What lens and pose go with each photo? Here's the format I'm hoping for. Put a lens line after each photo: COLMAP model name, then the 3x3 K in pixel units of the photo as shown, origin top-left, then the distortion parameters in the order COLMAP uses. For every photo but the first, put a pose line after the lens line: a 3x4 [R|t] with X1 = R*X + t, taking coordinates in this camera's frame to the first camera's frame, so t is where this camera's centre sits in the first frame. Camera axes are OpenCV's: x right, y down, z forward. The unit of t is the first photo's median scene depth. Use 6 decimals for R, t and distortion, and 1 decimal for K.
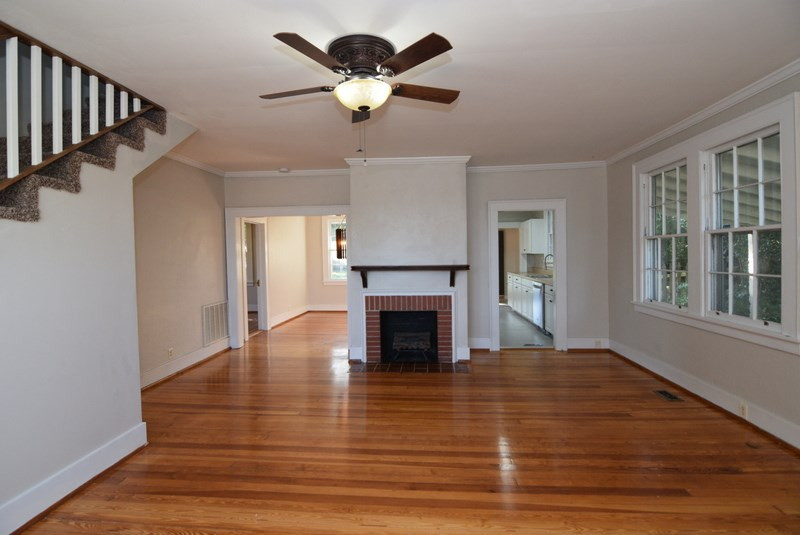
lens RADIAL K [[393.5, 0, 395.6], [0, 393.5, 264.4], [0, 0, 1]] dist [-0.004337, -0.011468]
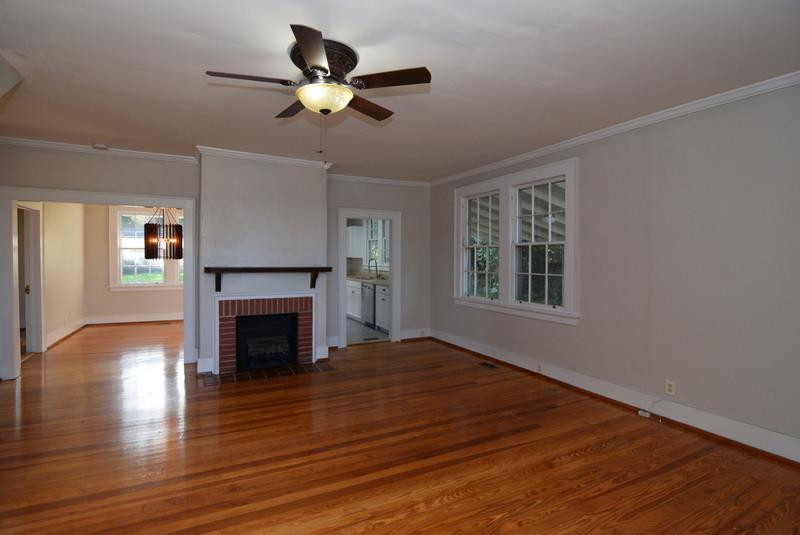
lens RADIAL K [[393.5, 0, 394.7], [0, 393.5, 264.6], [0, 0, 1]] dist [-0.004337, -0.011468]
pose [[0.850524, 0.010807, 0.525826, -0.229838], [-0.006442, 0.999928, -0.010131, 0.004830], [-0.525897, 0.005229, 0.850532, 0.019427]]
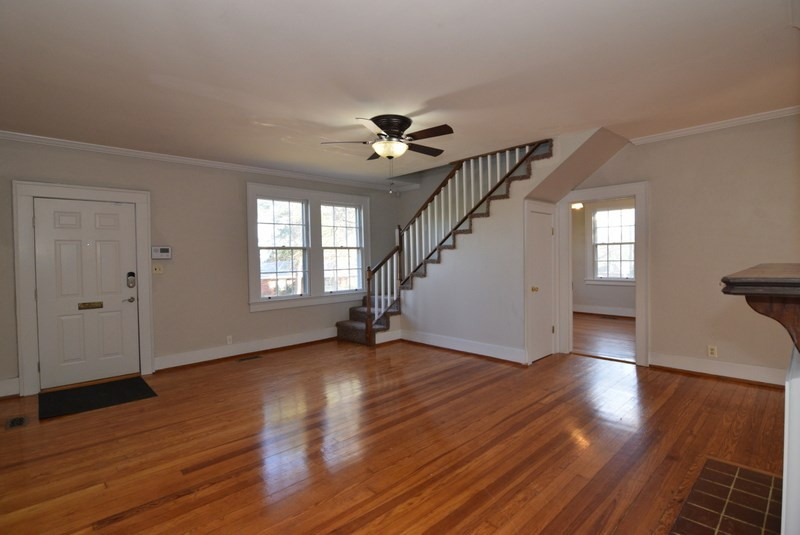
lens RADIAL K [[393.5, 0, 398.0], [0, 393.5, 262.0], [0, 0, 1]] dist [-0.004337, -0.011468]
pose [[-0.665592, 0.042105, -0.745127, 0.550275], [0.009746, 0.998813, 0.047734, -0.024125], [0.746252, 0.024510, -0.665212, 1.044908]]
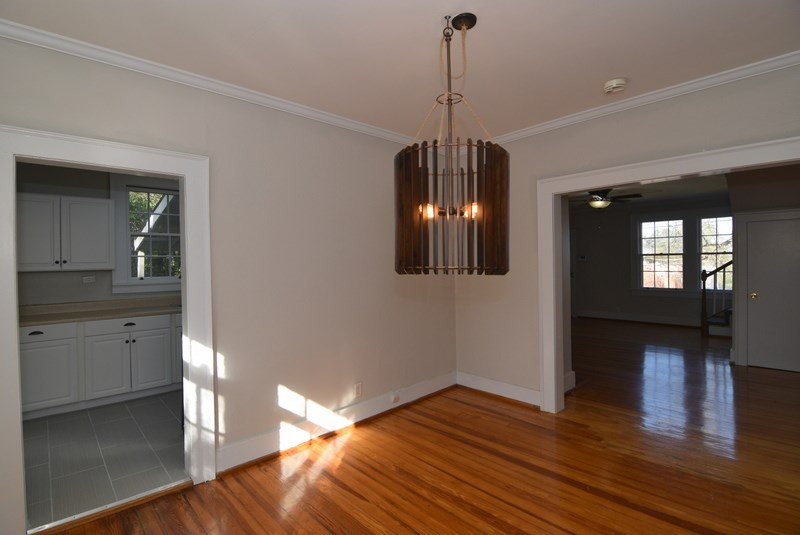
lens RADIAL K [[393.5, 0, 399.7], [0, 393.5, 264.2], [0, 0, 1]] dist [-0.004337, -0.011468]
pose [[-0.747186, 0.024303, 0.664170, -0.443134], [0.044797, 0.998900, 0.013846, -0.045865], [-0.663103, 0.040098, -0.747453, 2.055836]]
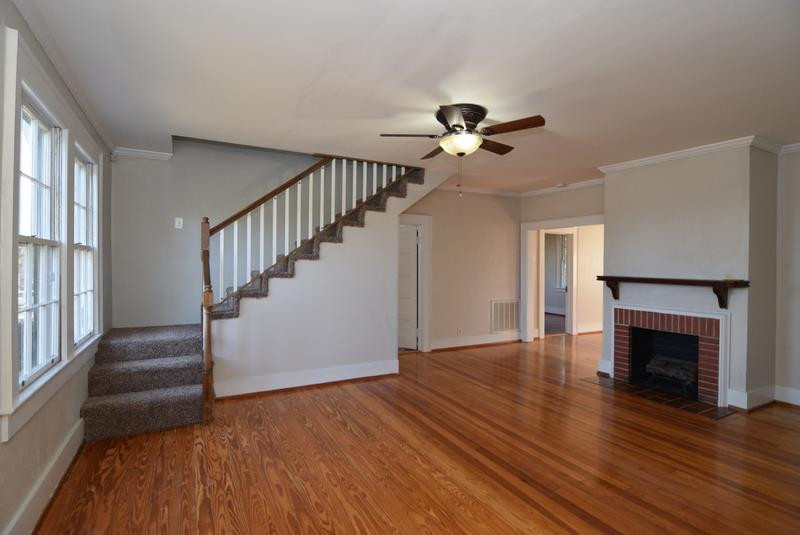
lens RADIAL K [[393.5, 0, 397.6], [0, 393.5, 263.7], [0, 0, 1]] dist [-0.004337, -0.011468]
pose [[0.543292, 0.022783, -0.839235, 0.473749], [-0.042058, 0.999115, -0.000104, -0.004548], [0.838490, 0.035353, 0.543769, 0.044692]]
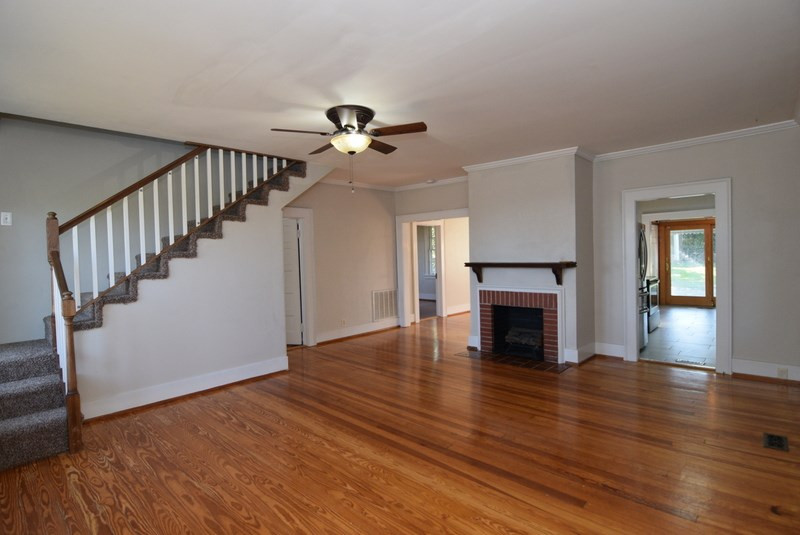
lens RADIAL K [[401.8, 0, 395.8], [0, 401.8, 263.6], [0, 0, 1]] dist [-0.008404, -0.006743]
pose [[0.783389, 0.011098, -0.621432, 0.476990], [-0.005021, 0.999921, 0.011528, -0.005098], [0.621511, -0.005910, 0.783383, -0.023144]]
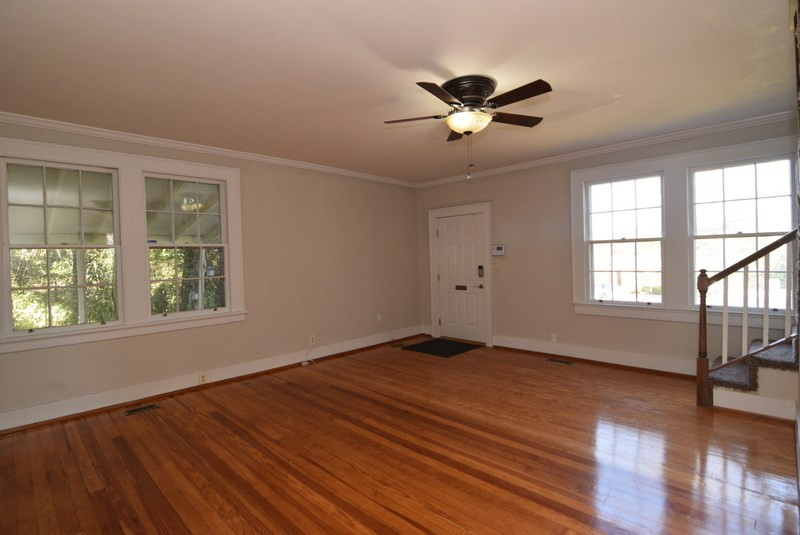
lens RADIAL K [[393.5, 0, 398.1], [0, 393.5, 266.2], [0, 0, 1]] dist [-0.004337, -0.011468]
pose [[-0.764047, 0.025931, 0.644640, -0.352243], [0.059392, 0.997776, 0.030257, -0.011936], [-0.642422, 0.061404, -0.763887, 1.059285]]
